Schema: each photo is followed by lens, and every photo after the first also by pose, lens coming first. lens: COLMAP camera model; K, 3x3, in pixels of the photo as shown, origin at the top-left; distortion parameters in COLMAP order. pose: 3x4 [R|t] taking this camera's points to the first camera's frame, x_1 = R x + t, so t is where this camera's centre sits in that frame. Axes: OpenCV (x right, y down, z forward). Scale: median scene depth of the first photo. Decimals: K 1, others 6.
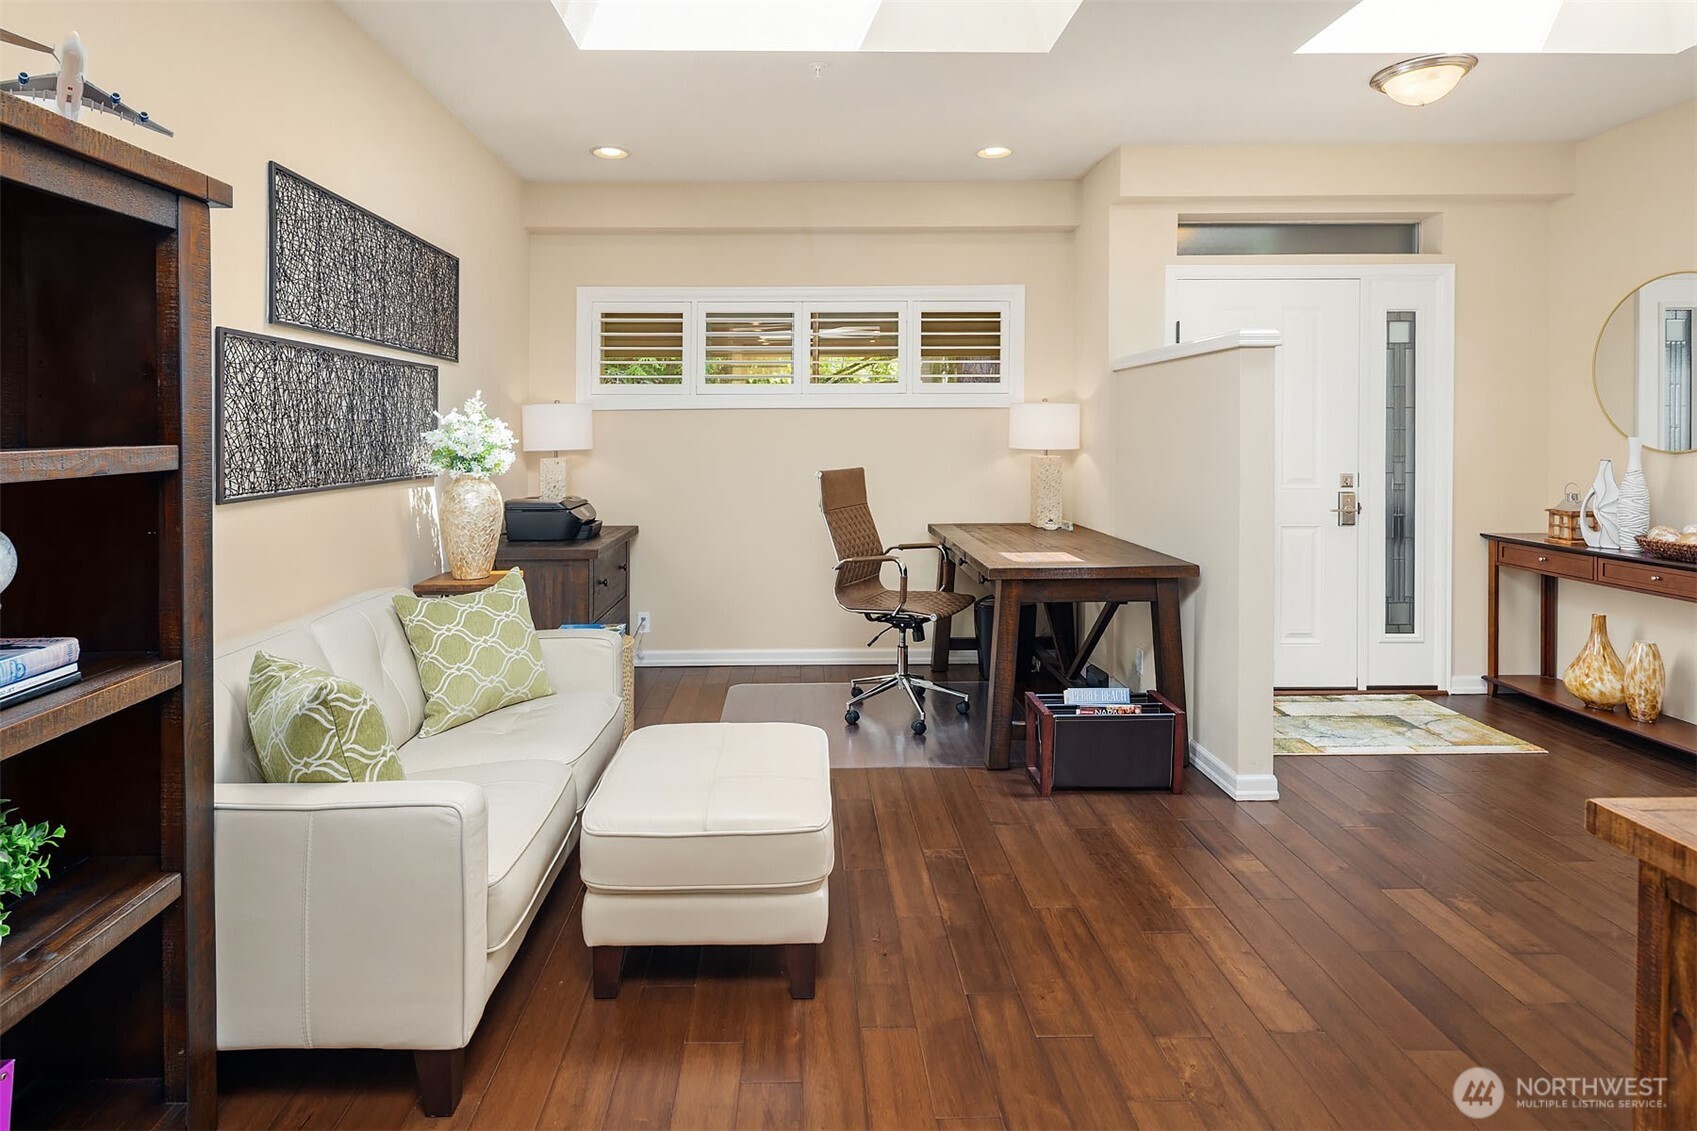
lens RADIAL K [[887.3, 0, 795.0], [0, 887.3, 443.2], [0, 0, 1]] dist [-0.041668, -0.000449]
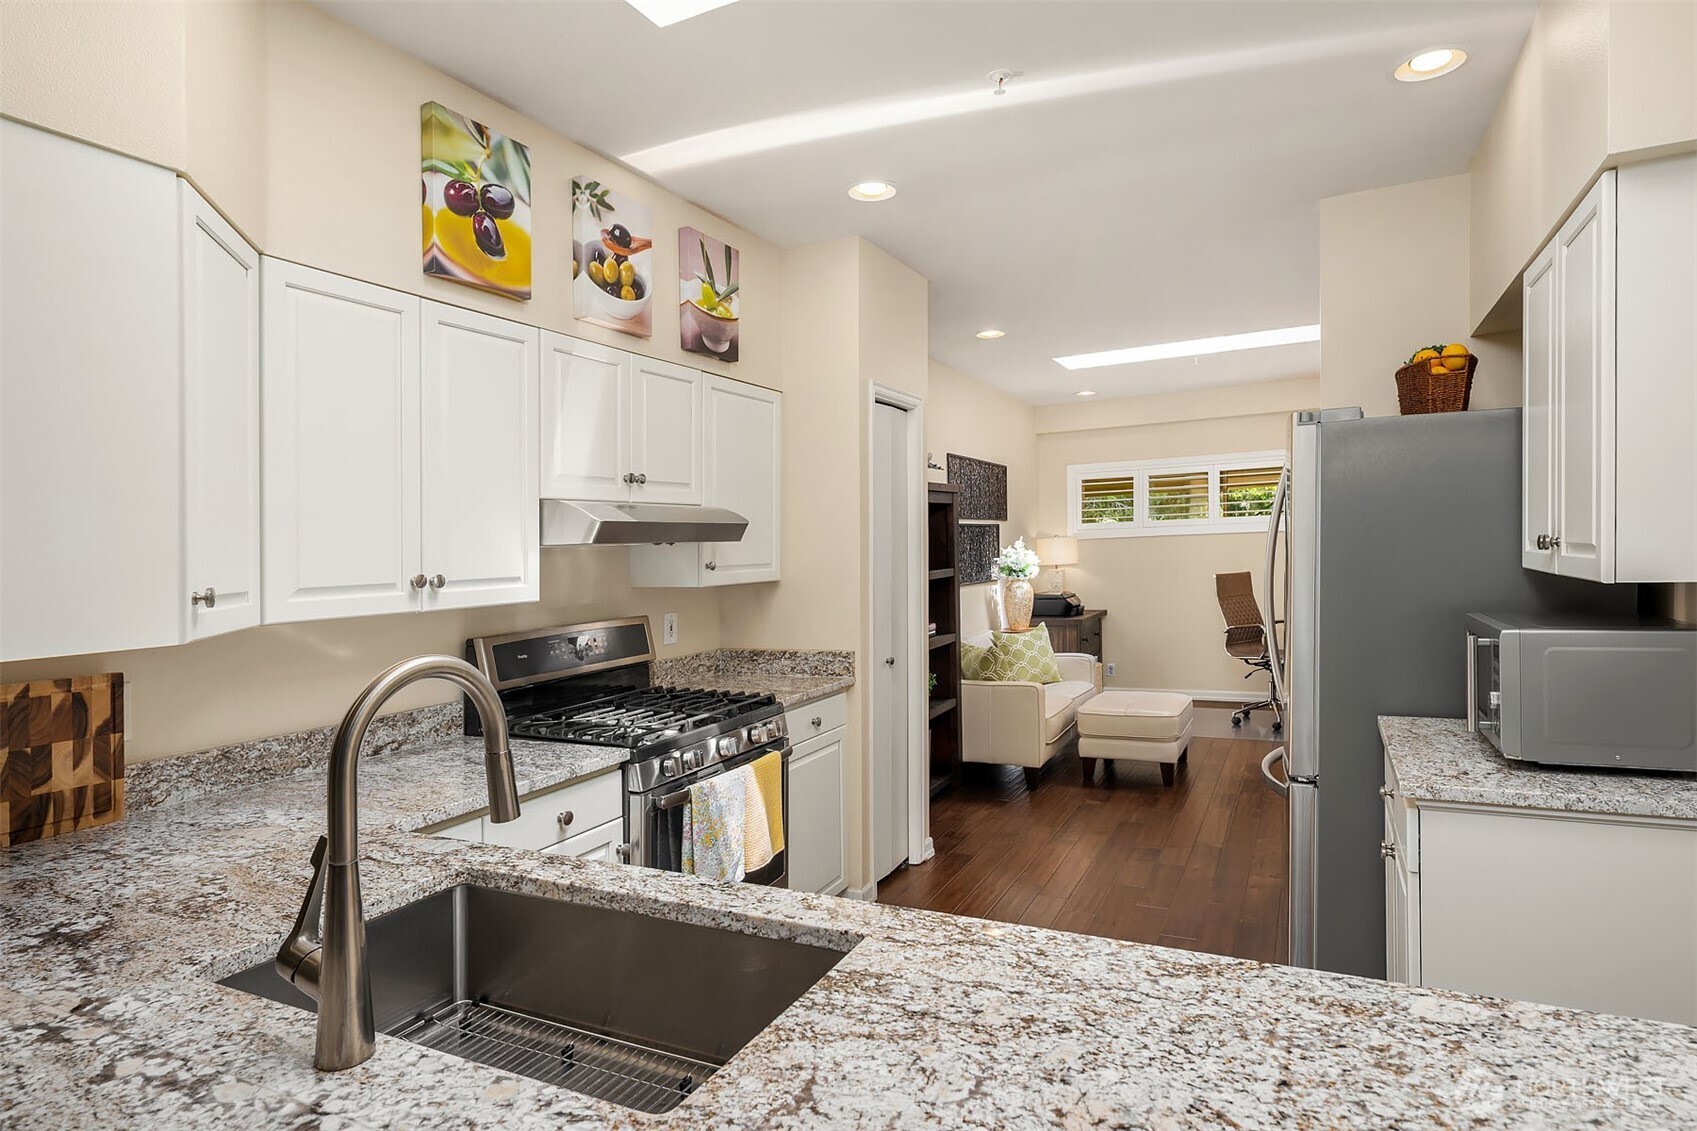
lens RADIAL K [[920.1, 0, 861.8], [0, 920.1, 574.0], [0, 0, 1]] dist [0.001935, -0.000375]
pose [[0.899408, -0.012177, -0.436940, 0.225397], [0.023788, 0.999494, 0.021111, -0.027005], [0.436462, -0.029382, 0.899243, -1.025455]]
